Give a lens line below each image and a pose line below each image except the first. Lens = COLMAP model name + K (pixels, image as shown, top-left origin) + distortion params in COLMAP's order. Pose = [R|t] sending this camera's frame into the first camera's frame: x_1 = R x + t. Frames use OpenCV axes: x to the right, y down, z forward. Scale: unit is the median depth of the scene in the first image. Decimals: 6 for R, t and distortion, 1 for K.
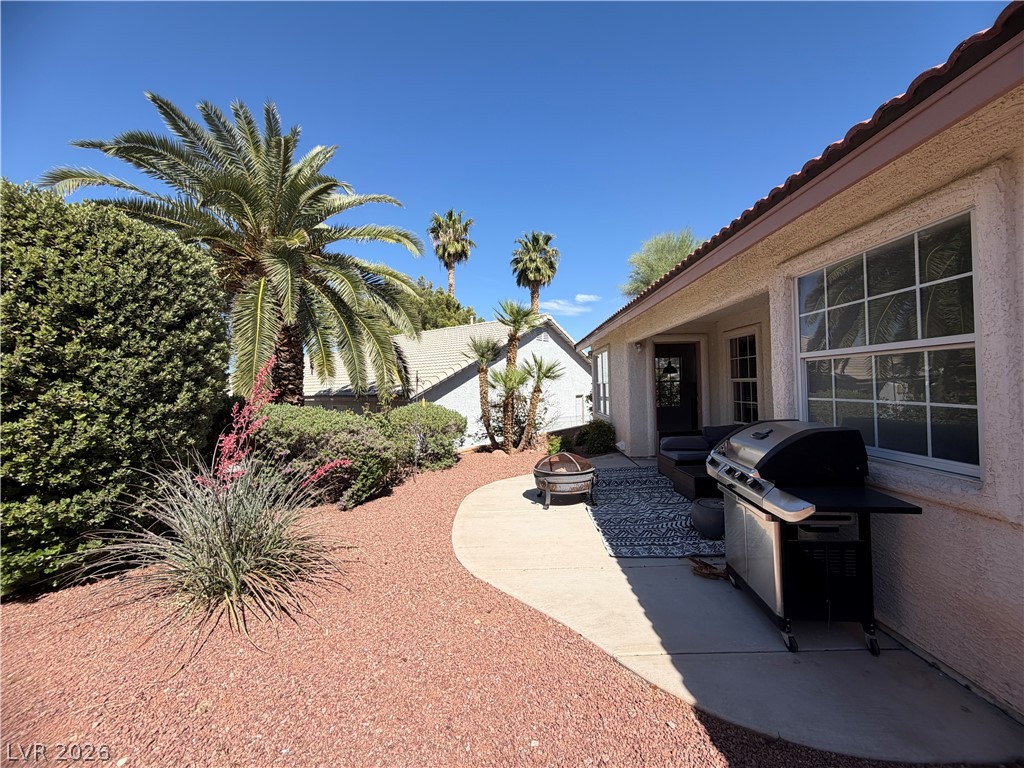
lens RADIAL K [[407.3, 0, 510.8], [0, 407.3, 379.6], [0, 0, 1]] dist [-0.004452, 0.001457]
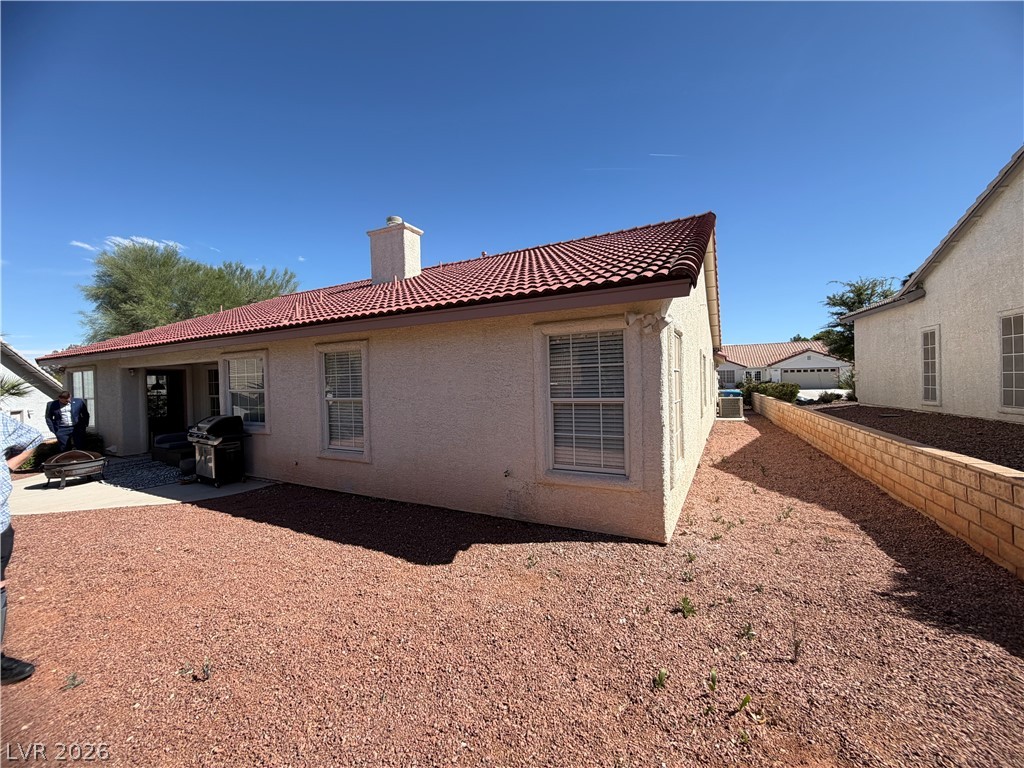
lens RADIAL K [[407.3, 0, 509.0], [0, 407.3, 386.4], [0, 0, 1]] dist [-0.004452, 0.001457]
pose [[0.449461, 0.004939, 0.893287, -0.850740], [-0.003231, 0.999987, -0.003903, -0.084763], [-0.893294, -0.001132, 0.449471, -1.861800]]
